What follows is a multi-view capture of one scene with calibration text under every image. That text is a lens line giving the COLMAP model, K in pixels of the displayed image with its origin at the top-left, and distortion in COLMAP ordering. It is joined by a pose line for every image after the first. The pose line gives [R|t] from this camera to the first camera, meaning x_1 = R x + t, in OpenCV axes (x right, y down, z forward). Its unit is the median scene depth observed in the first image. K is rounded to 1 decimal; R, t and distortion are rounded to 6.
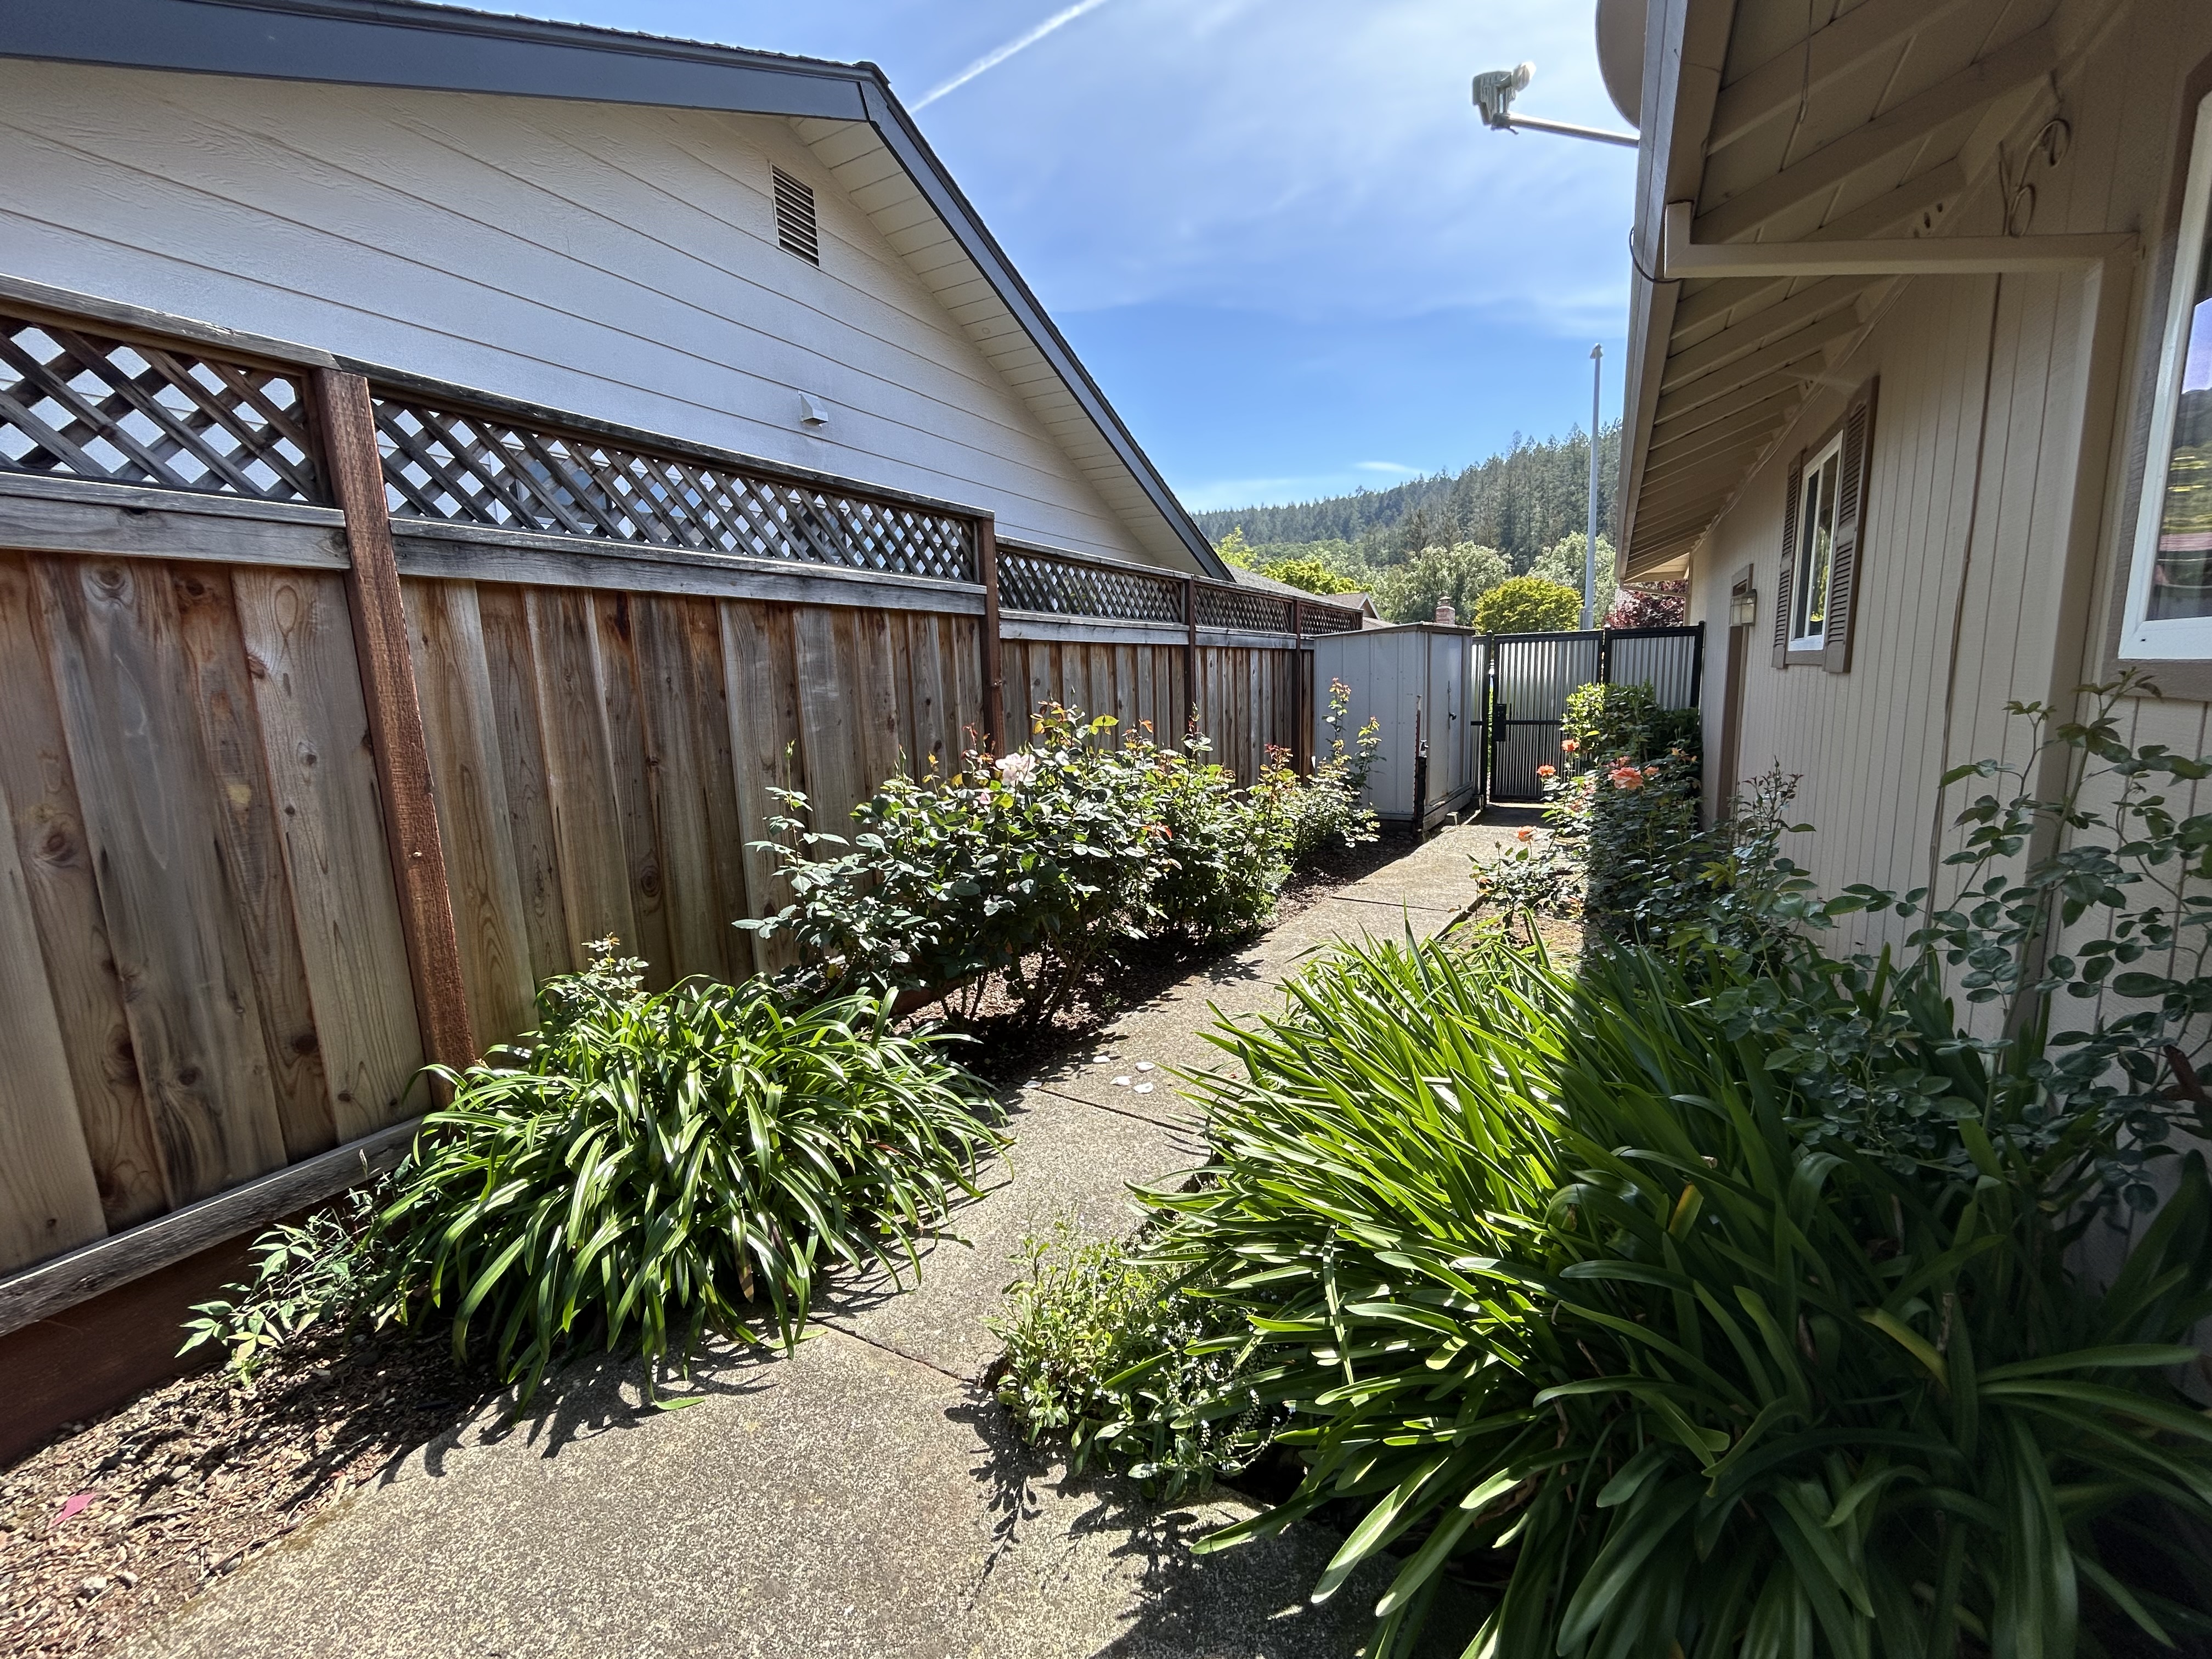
lens RADIAL K [[900.2, 0, 1106.1], [0, 900.2, 823.2], [0, 0, 1]] dist [0.003952, -0.000468]
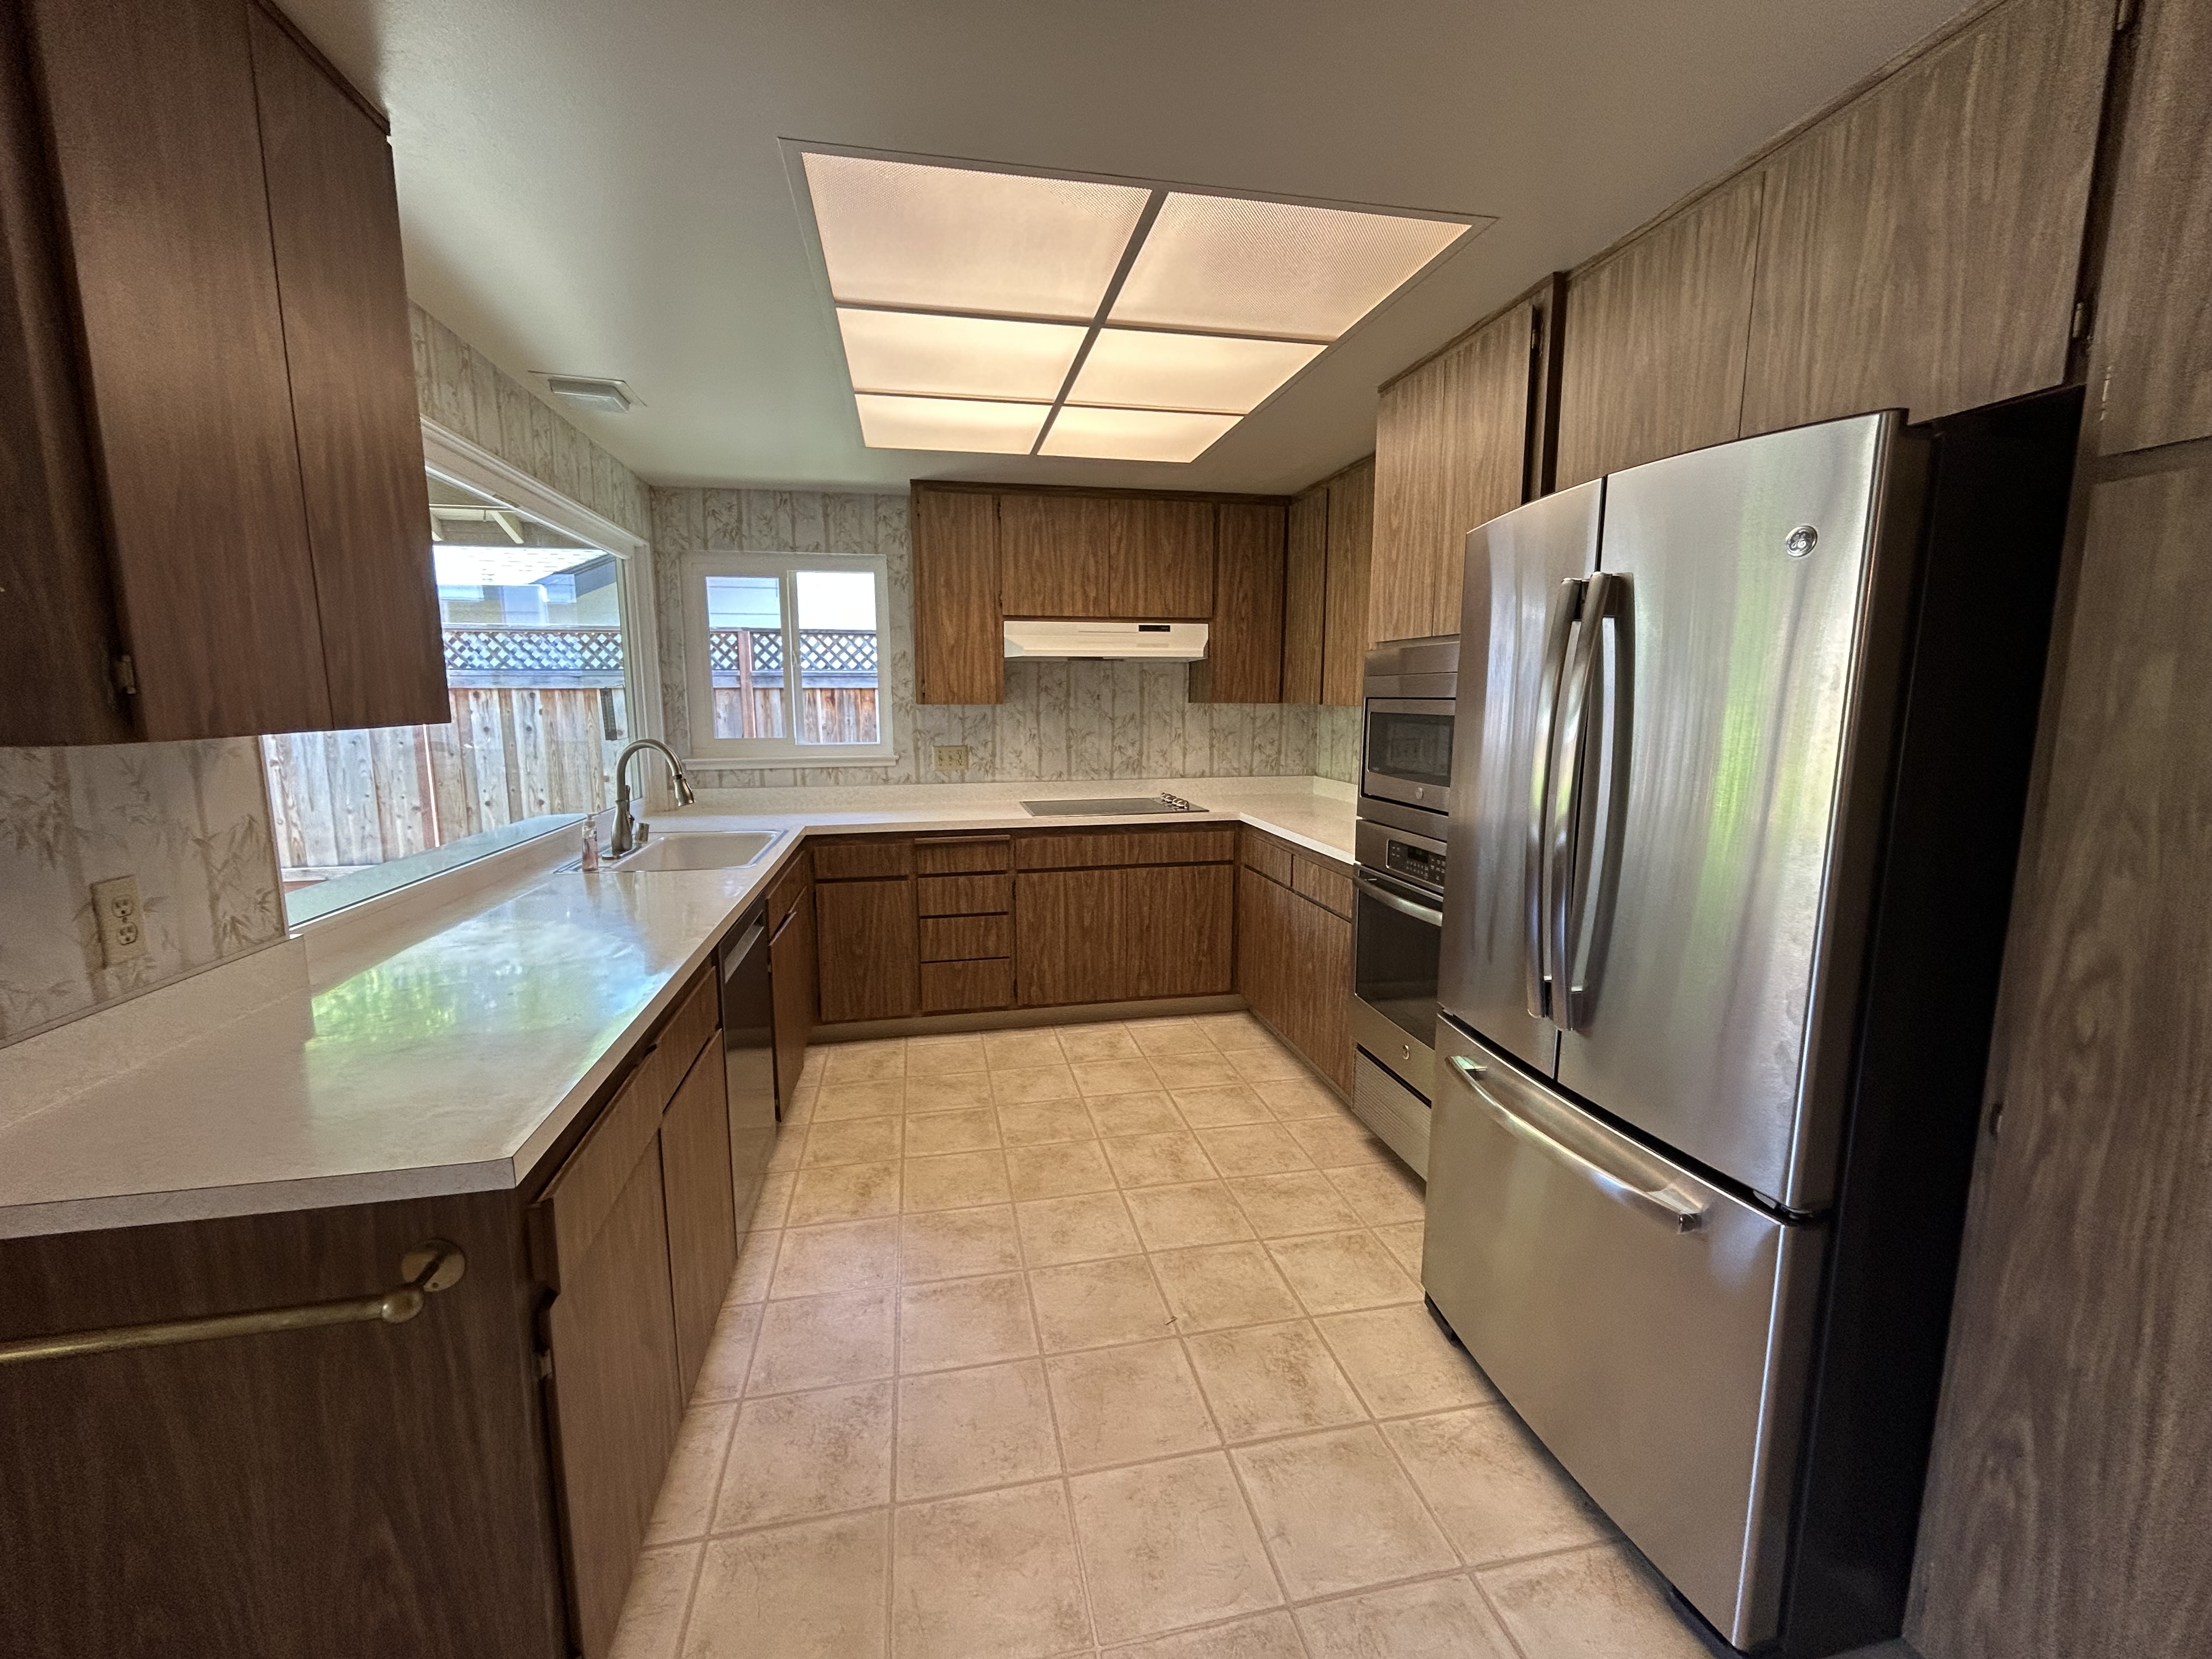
lens RADIAL K [[900.2, 0, 1111.4], [0, 900.2, 818.3], [0, 0, 1]] dist [0.003952, -0.000468]
pose [[0.651474, 0.141936, -0.745276, 2.576400], [-0.148776, 0.987171, 0.057954, -0.181656], [0.743941, 0.073124, 0.664233, -0.195004]]
